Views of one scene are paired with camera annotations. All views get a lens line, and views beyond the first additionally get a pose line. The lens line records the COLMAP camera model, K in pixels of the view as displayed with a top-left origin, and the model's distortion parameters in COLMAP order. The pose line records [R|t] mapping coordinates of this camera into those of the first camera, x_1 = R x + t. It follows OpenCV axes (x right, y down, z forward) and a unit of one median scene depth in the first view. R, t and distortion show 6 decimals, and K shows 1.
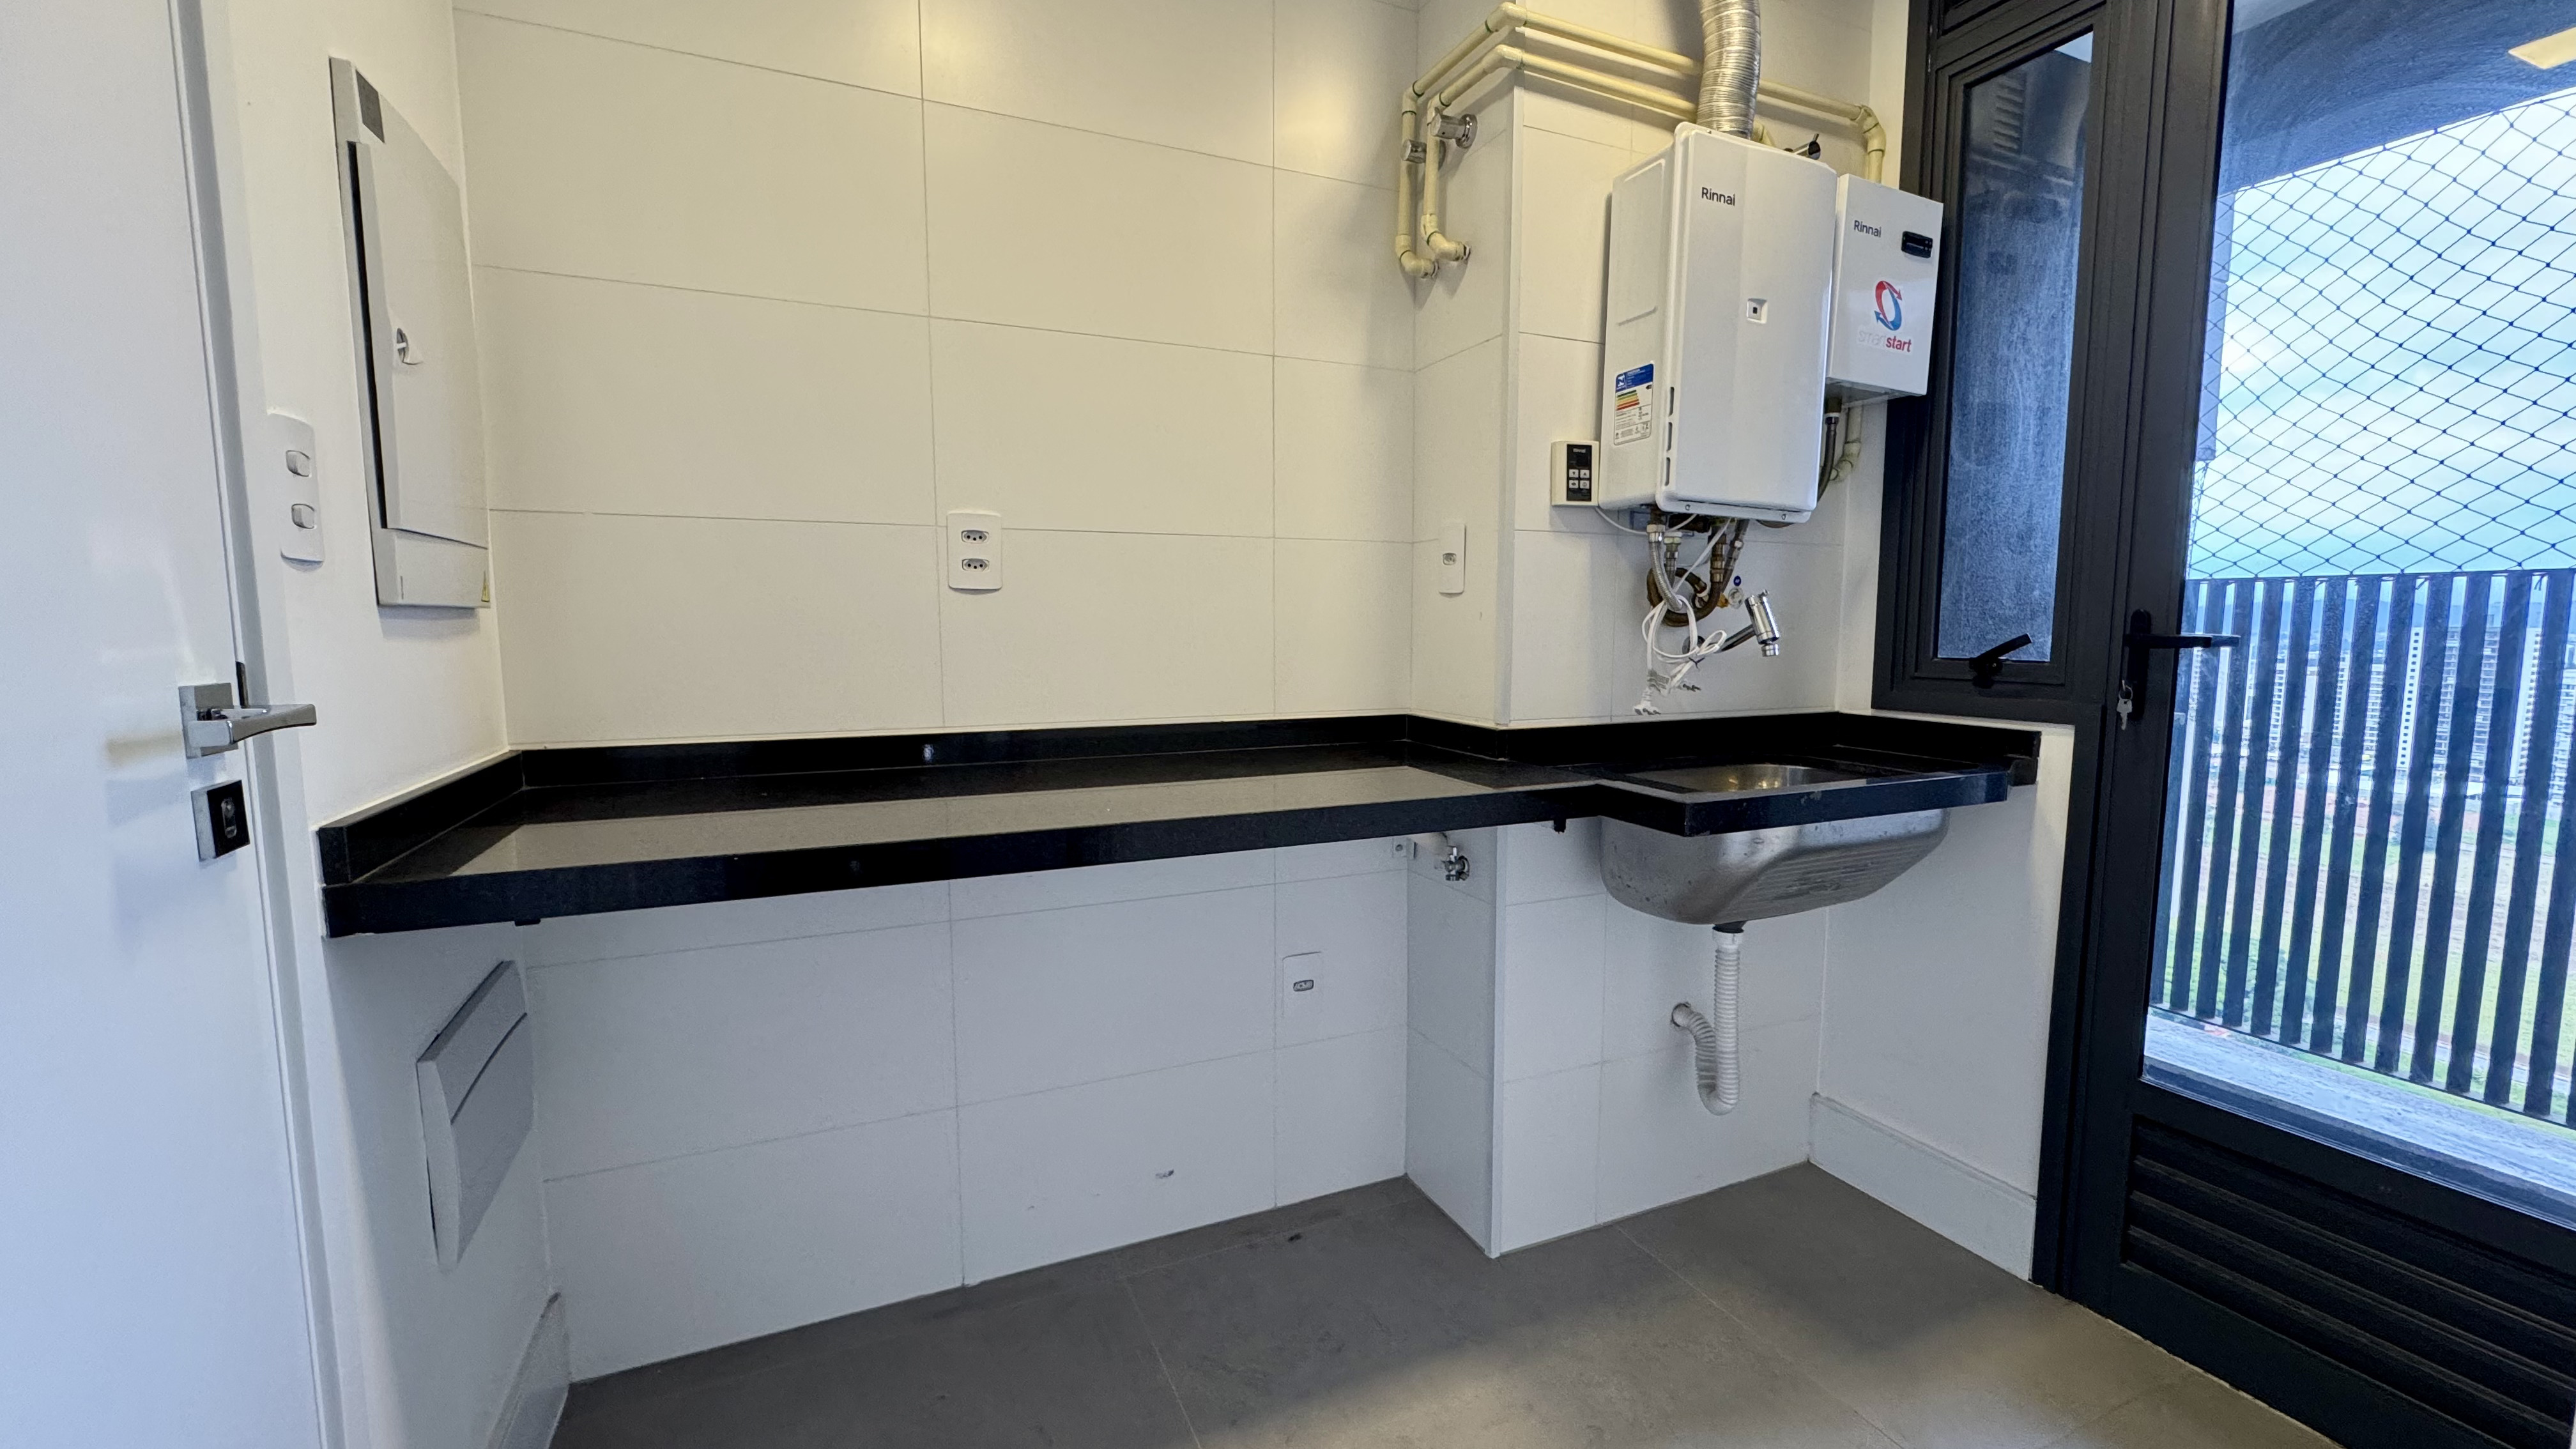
lens RADIAL K [[1047.4, 0, 1290.8], [0, 1047.4, 726.7], [0, 0, 1]] dist [-0.001822, 0.000325]
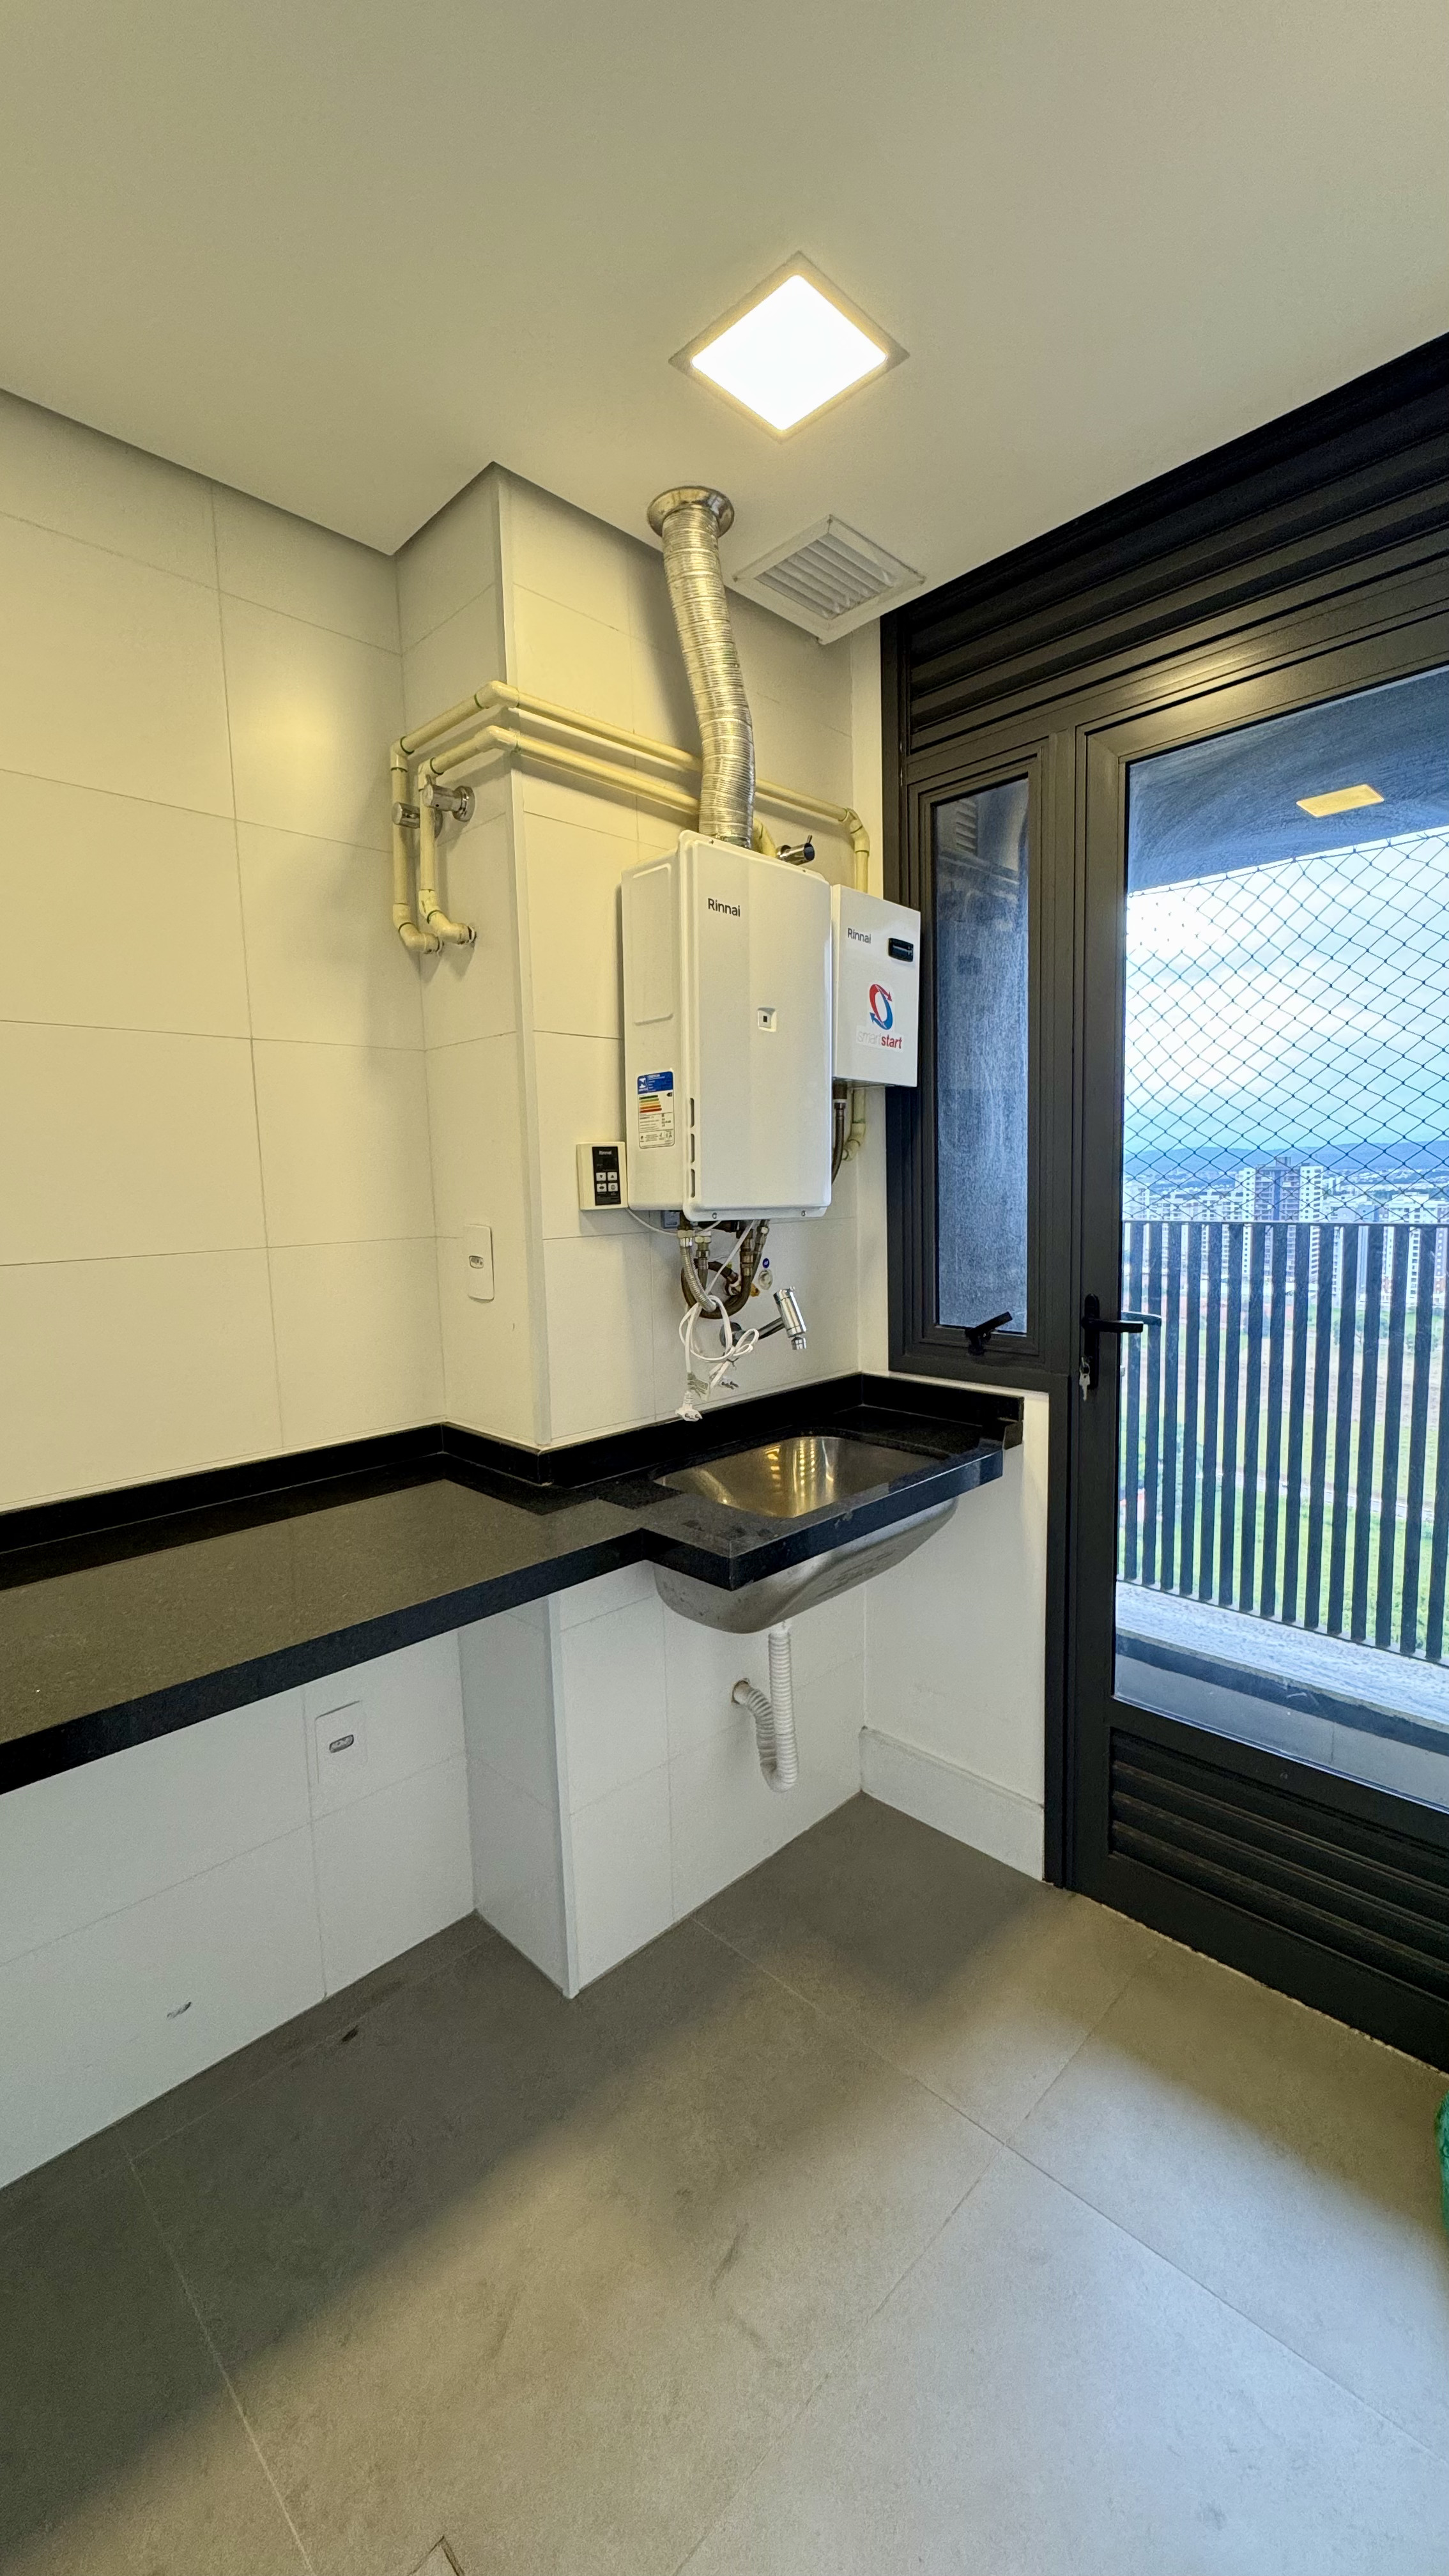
lens RADIAL K [[1047.4, 0, 736.1], [0, 1047.4, 1295.9], [0, 0, 1]] dist [-0.001822, 0.000325]
pose [[0.932938, -0.064400, 0.354230, 0.037871], [0.061802, 0.997914, 0.018654, -0.139510], [-0.354693, 0.004489, 0.934972, 0.058116]]
